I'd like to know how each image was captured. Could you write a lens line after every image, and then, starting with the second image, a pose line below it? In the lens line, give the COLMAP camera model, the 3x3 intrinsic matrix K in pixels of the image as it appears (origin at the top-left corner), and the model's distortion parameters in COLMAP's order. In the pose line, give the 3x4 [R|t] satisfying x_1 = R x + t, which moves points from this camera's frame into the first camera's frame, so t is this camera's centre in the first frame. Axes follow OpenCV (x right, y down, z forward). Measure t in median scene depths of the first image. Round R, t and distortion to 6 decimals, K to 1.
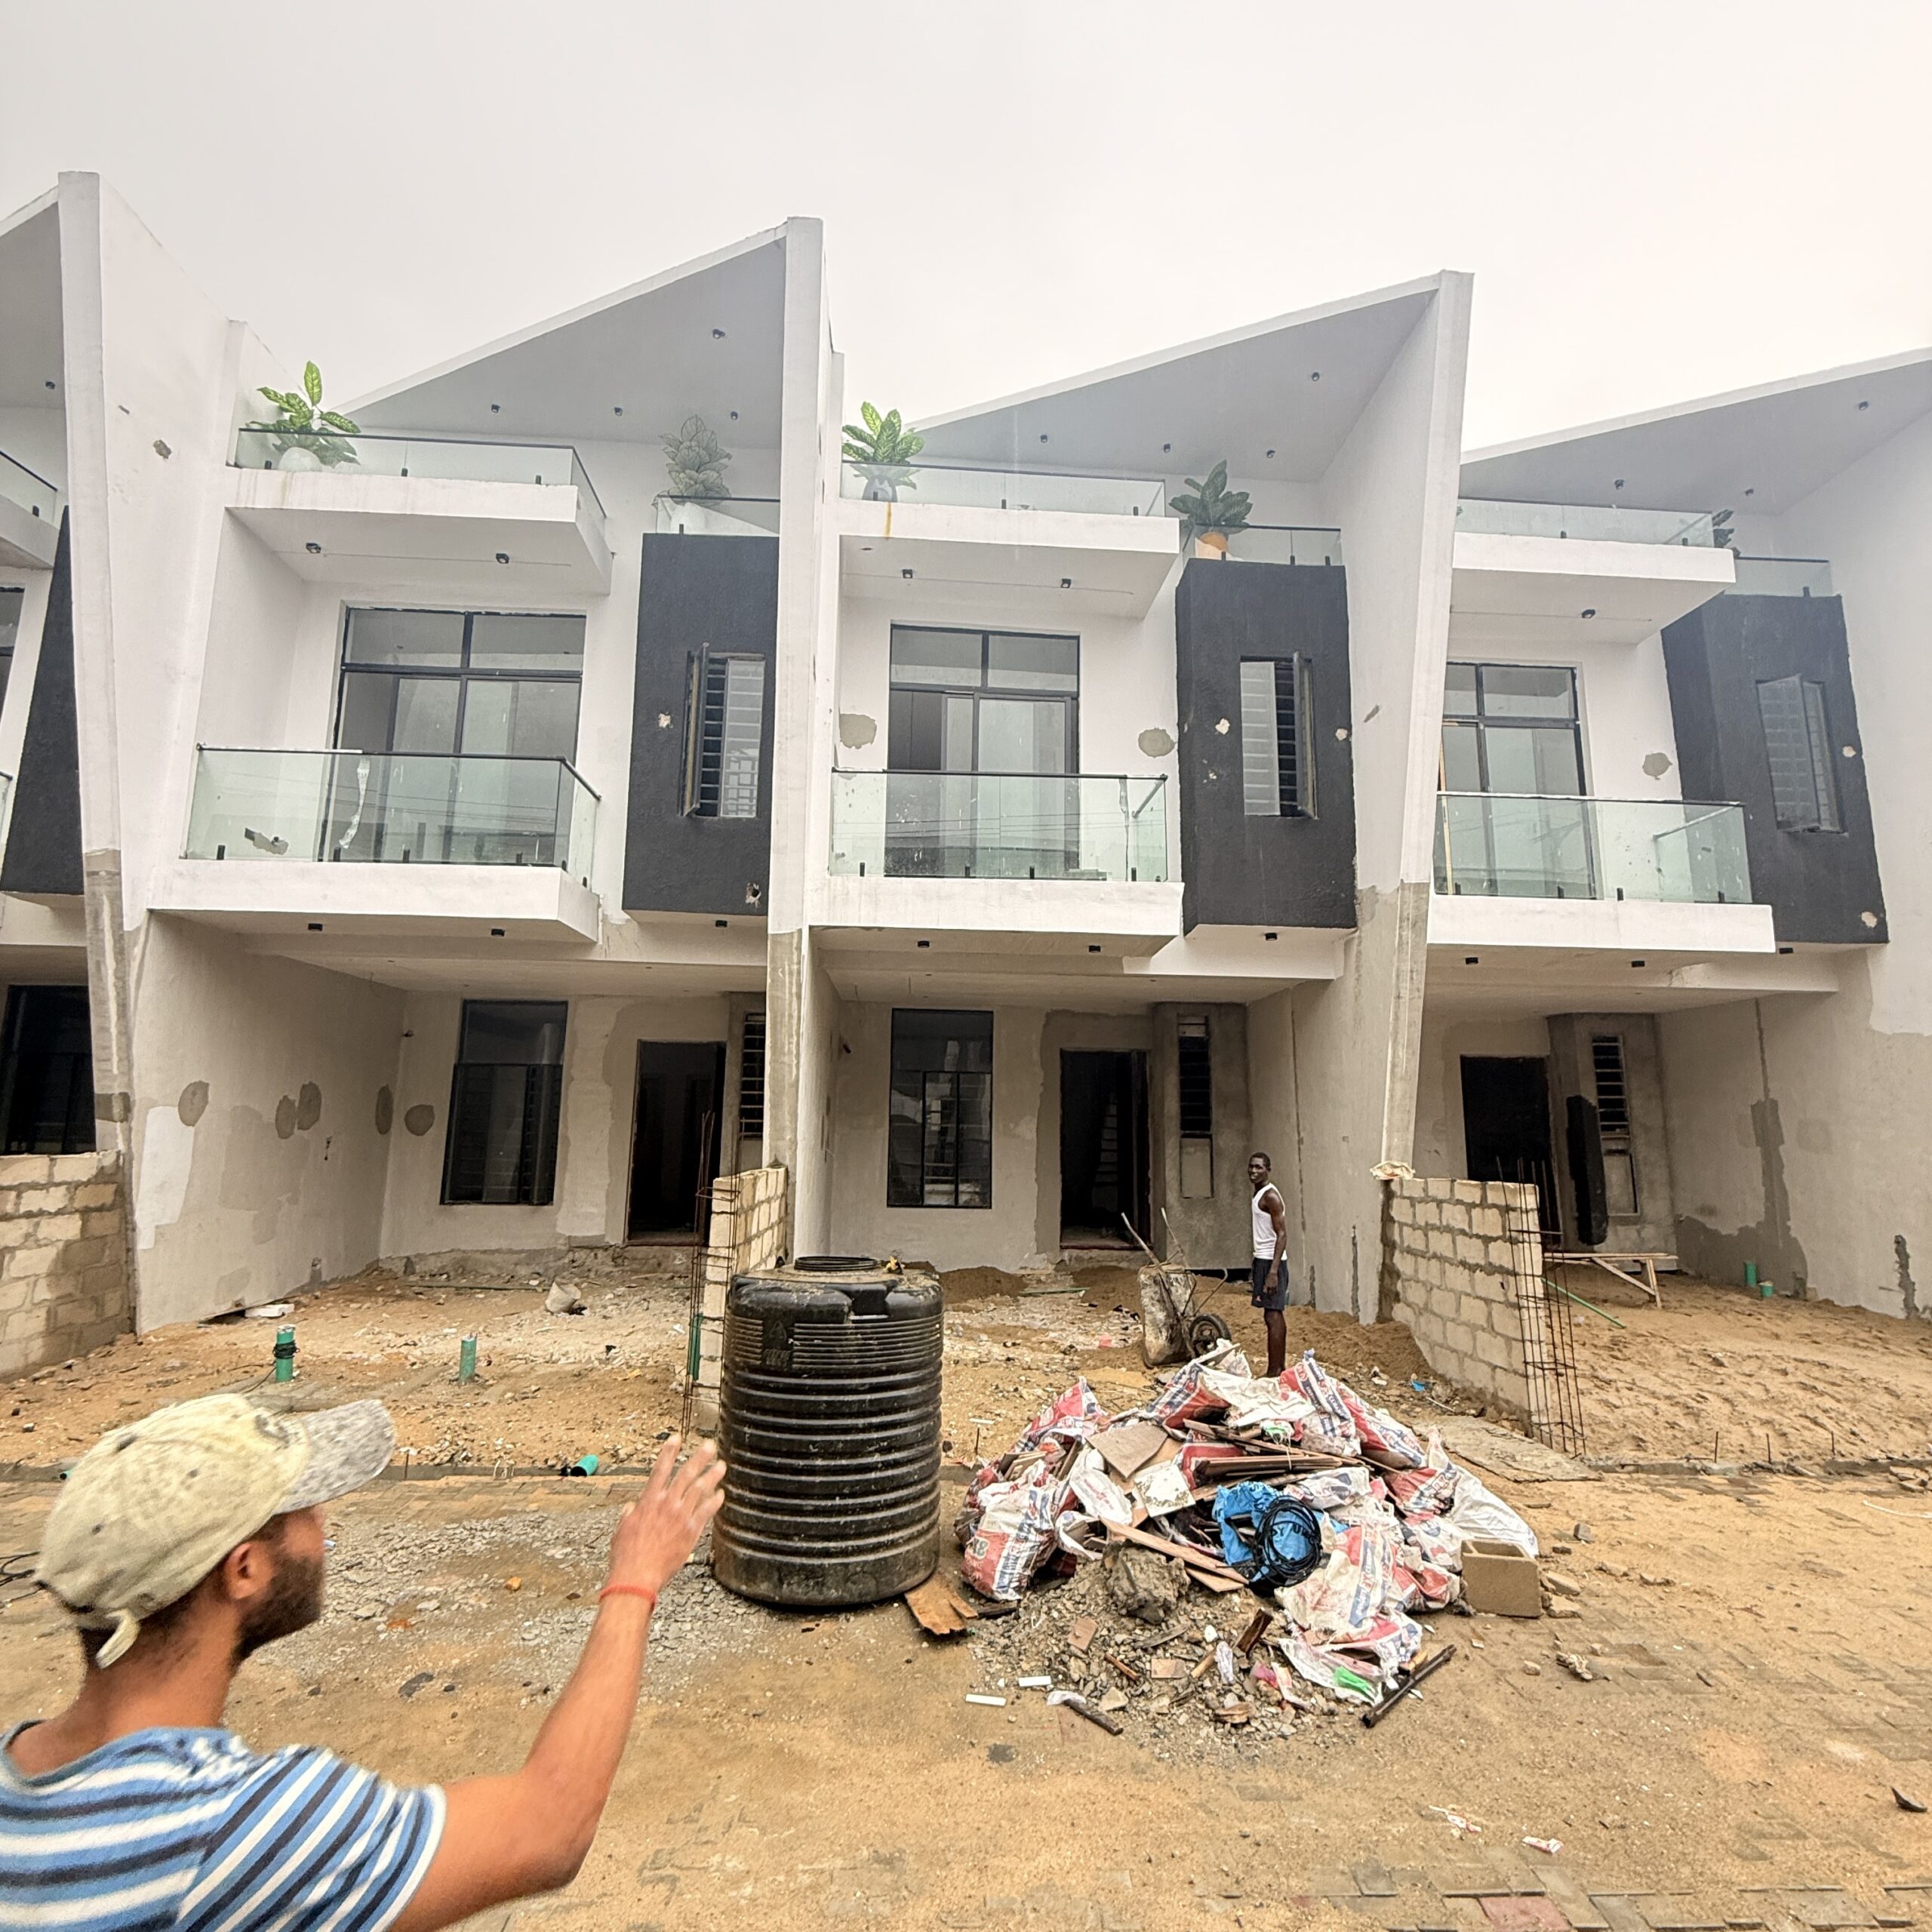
lens RADIAL K [[1025.5, 0, 966.9], [0, 1025.5, 958.7], [0, 0, 1]] dist [-0.000228, 0.000747]
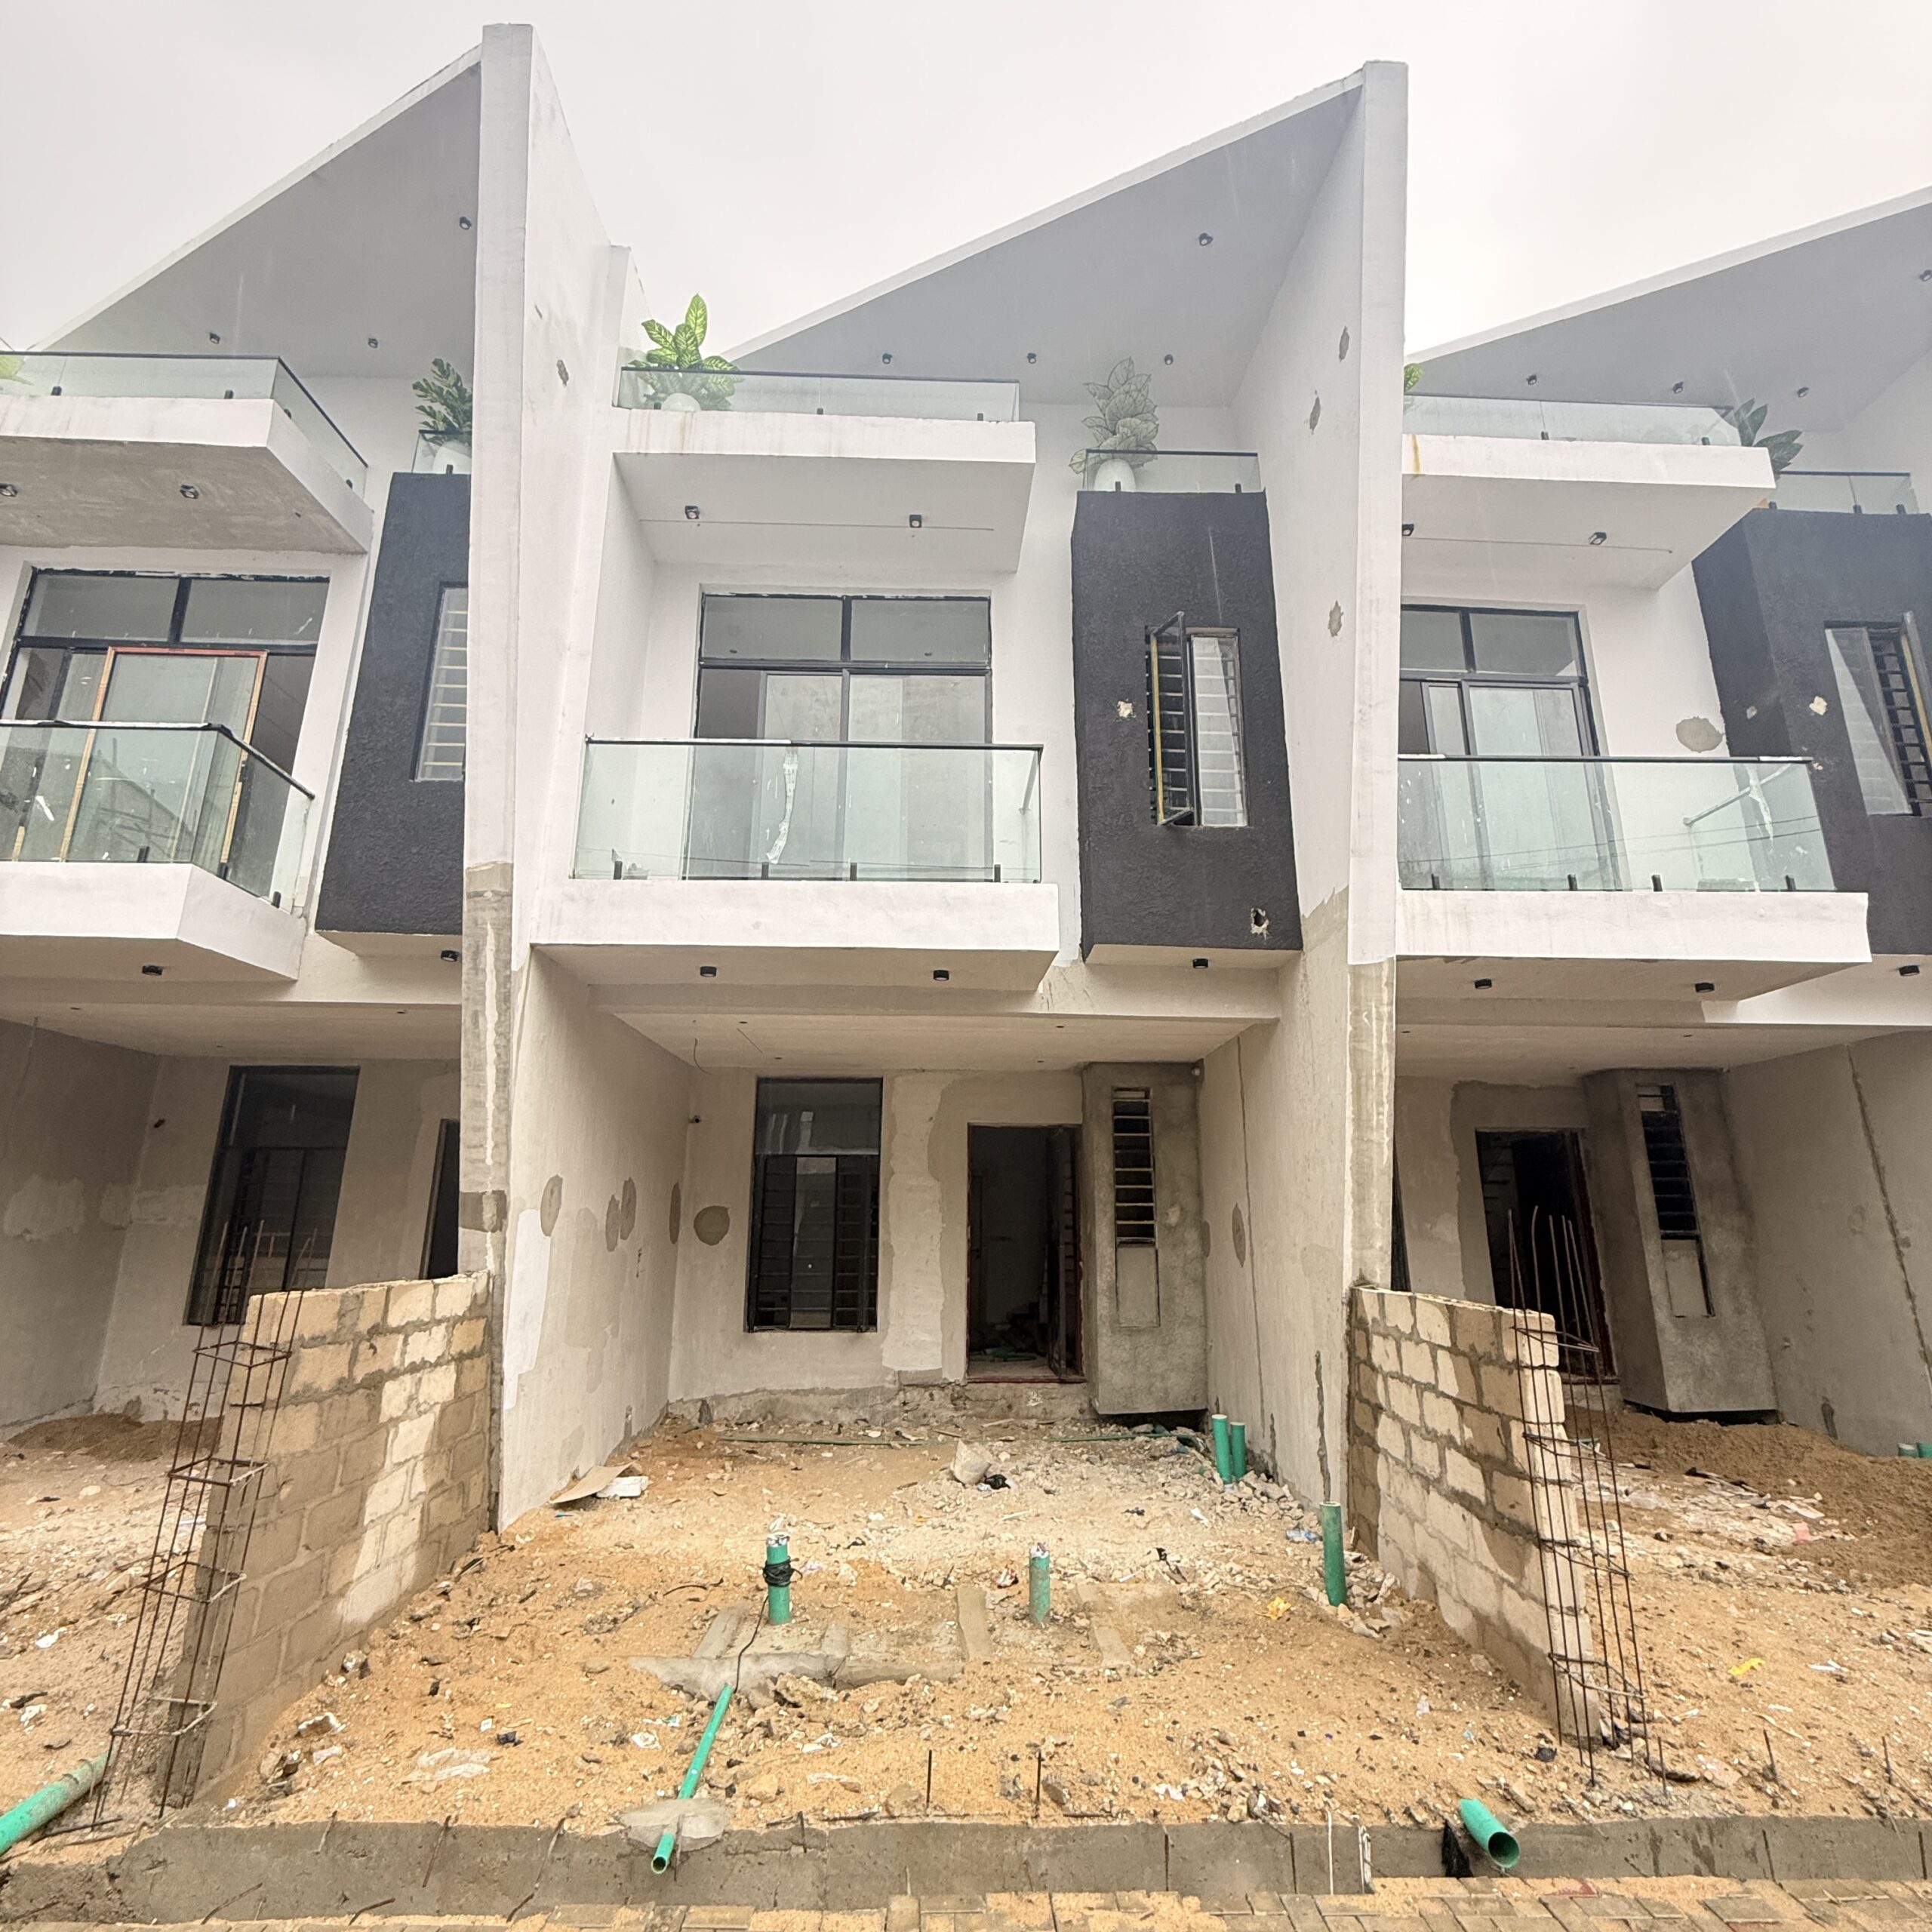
lens RADIAL K [[1025.5, 0, 966.9], [0, 1025.5, 958.7], [0, 0, 1]] dist [-0.000228, 0.000747]
pose [[0.999534, -0.015931, -0.026056, -0.391553], [0.013417, 0.995486, -0.093951, 0.032410], [0.027436, 0.093557, 0.995236, 0.219855]]
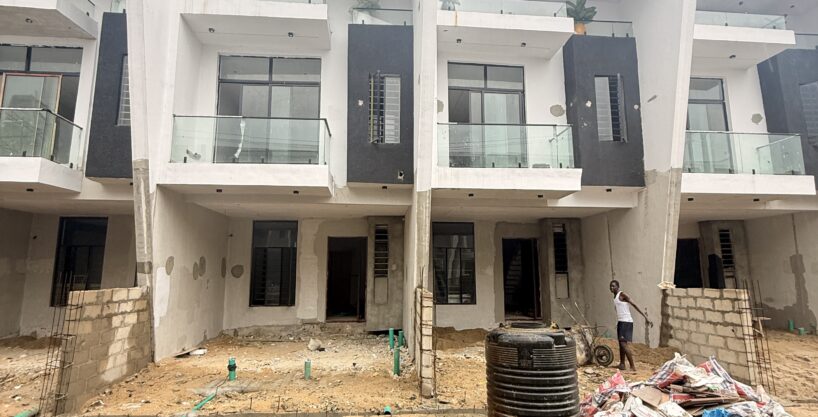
lens RADIAL K [[434.2, 0, 409.7], [0, 434.2, 205.3], [0, 0, 1]] dist [0.000749, 0.000449]
pose [[0.999522, -0.011442, 0.028711, -0.208555], [0.011102, 0.999867, 0.011968, -0.003936], [-0.028844, -0.011644, 0.999516, -0.017536]]
